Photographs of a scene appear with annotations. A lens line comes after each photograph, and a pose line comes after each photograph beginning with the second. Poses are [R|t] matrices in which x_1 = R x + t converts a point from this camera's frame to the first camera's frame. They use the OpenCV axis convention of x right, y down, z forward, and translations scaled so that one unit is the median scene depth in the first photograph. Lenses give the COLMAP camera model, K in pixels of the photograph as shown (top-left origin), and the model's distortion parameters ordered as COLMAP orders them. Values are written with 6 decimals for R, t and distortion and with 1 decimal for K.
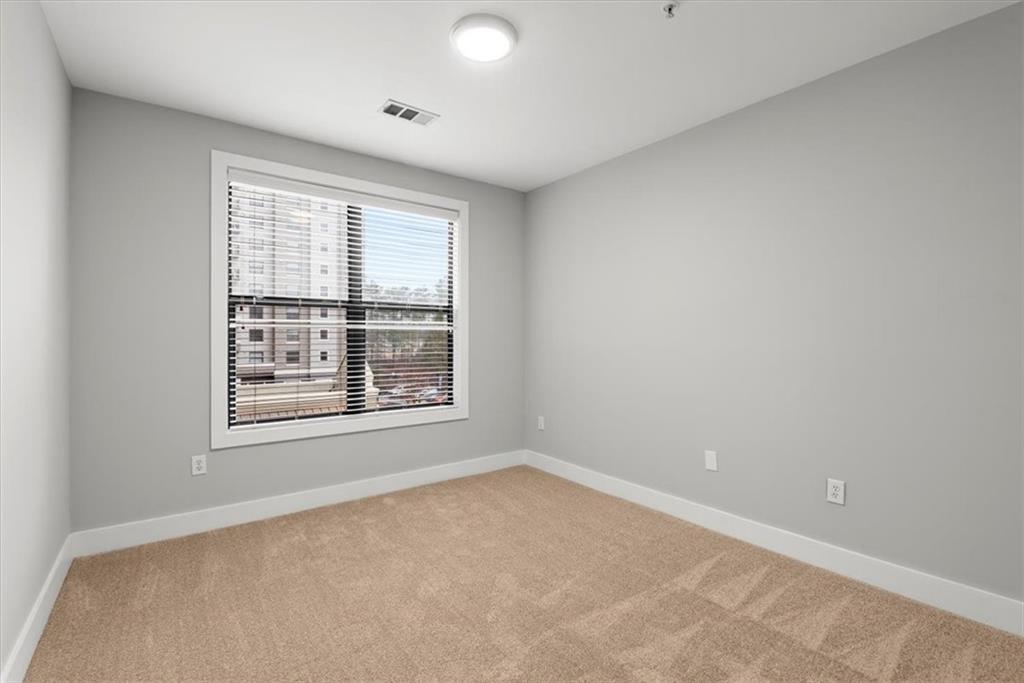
lens RADIAL K [[453.9, 0, 505.1], [0, 453.9, 336.6], [0, 0, 1]] dist [0.000068, -0.001038]
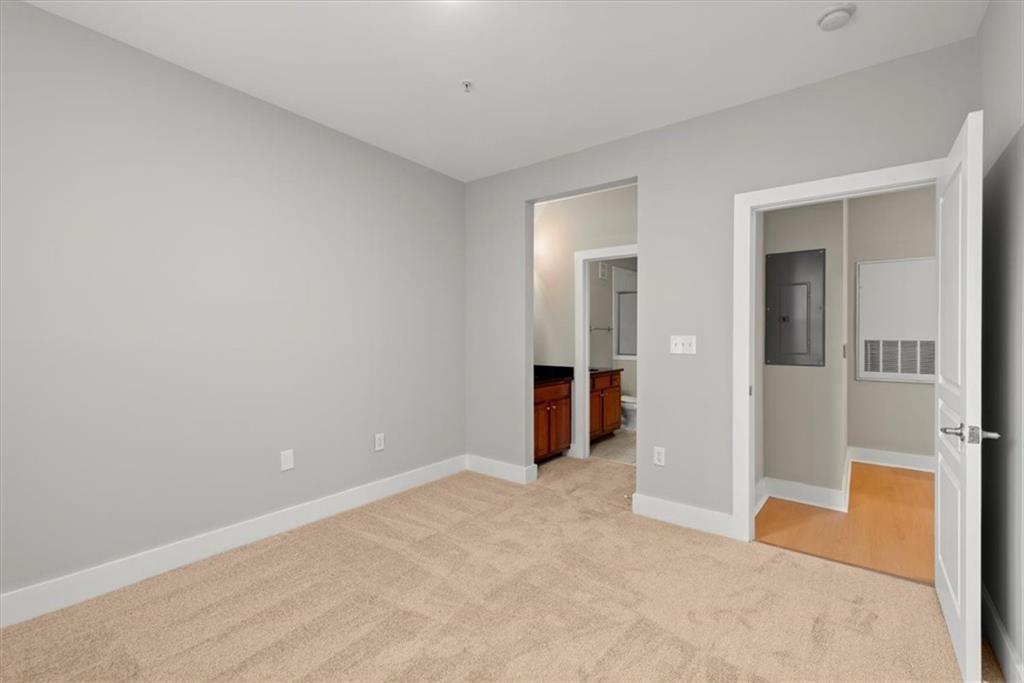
lens RADIAL K [[453.9, 0, 505.1], [0, 453.9, 336.6], [0, 0, 1]] dist [0.000068, -0.001038]
pose [[-0.252476, -0.005084, 0.967590, -0.860253], [-0.003292, 0.999985, 0.004396, -0.001505], [-0.967598, -0.002075, -0.252489, 1.108655]]
